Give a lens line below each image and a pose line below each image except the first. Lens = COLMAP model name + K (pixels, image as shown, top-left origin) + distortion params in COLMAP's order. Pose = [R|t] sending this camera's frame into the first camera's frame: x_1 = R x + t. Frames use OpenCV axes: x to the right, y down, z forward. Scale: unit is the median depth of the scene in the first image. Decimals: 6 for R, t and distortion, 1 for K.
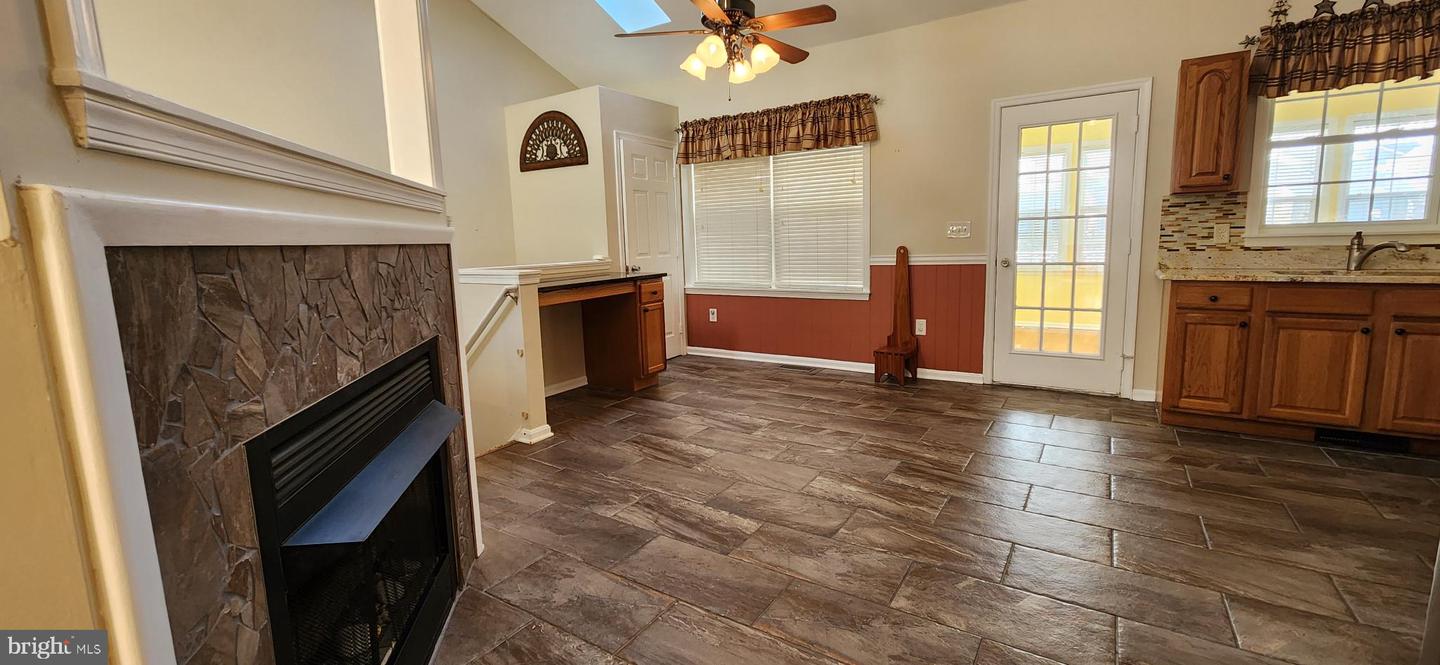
lens RADIAL K [[560.5, 0, 720.0], [0, 560.5, 332.5], [0, 0, 1]] dist [-0.000160, -0.000107]
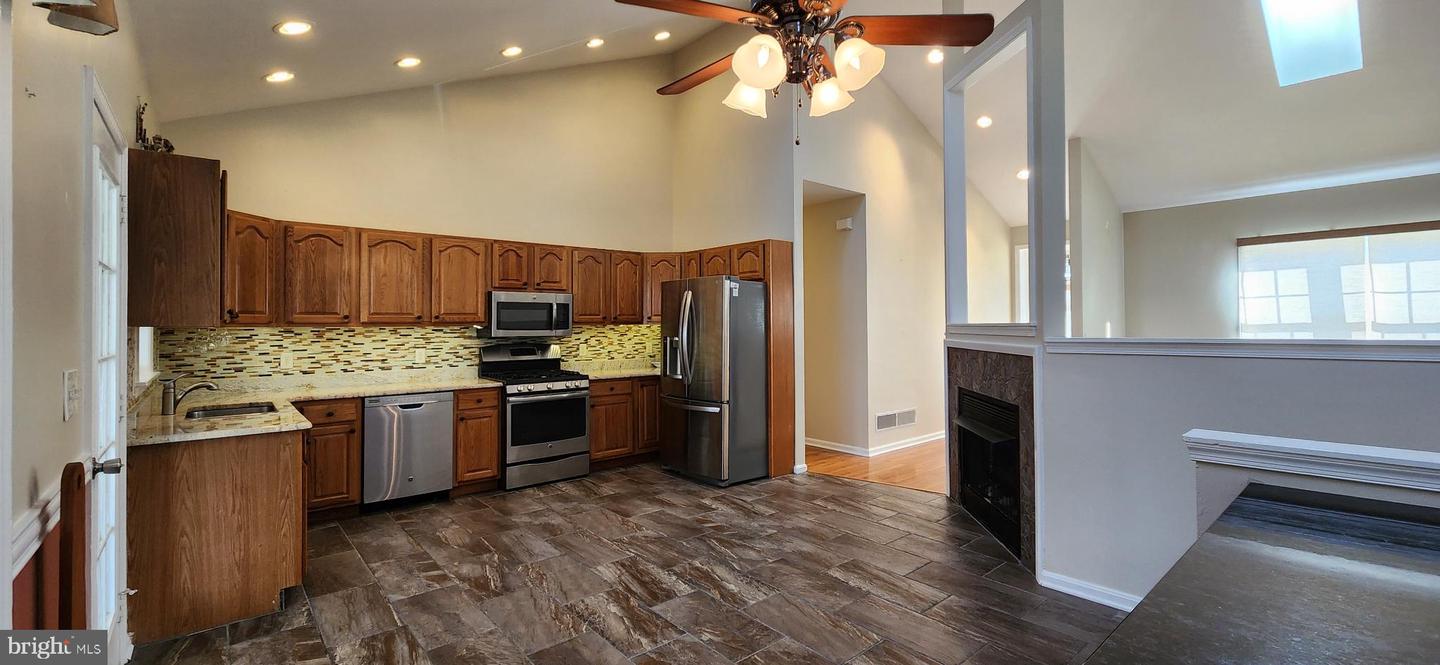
lens RADIAL K [[589.2, 0, 724.3], [0, 589.2, 316.7], [0, 0, 1]] dist [0.000189, -0.000050]
pose [[-0.961404, 0.040511, 0.272141, -0.091810], [0.081668, 0.986542, 0.141651, -0.429404], [-0.262740, 0.158409, -0.951774, 2.089141]]
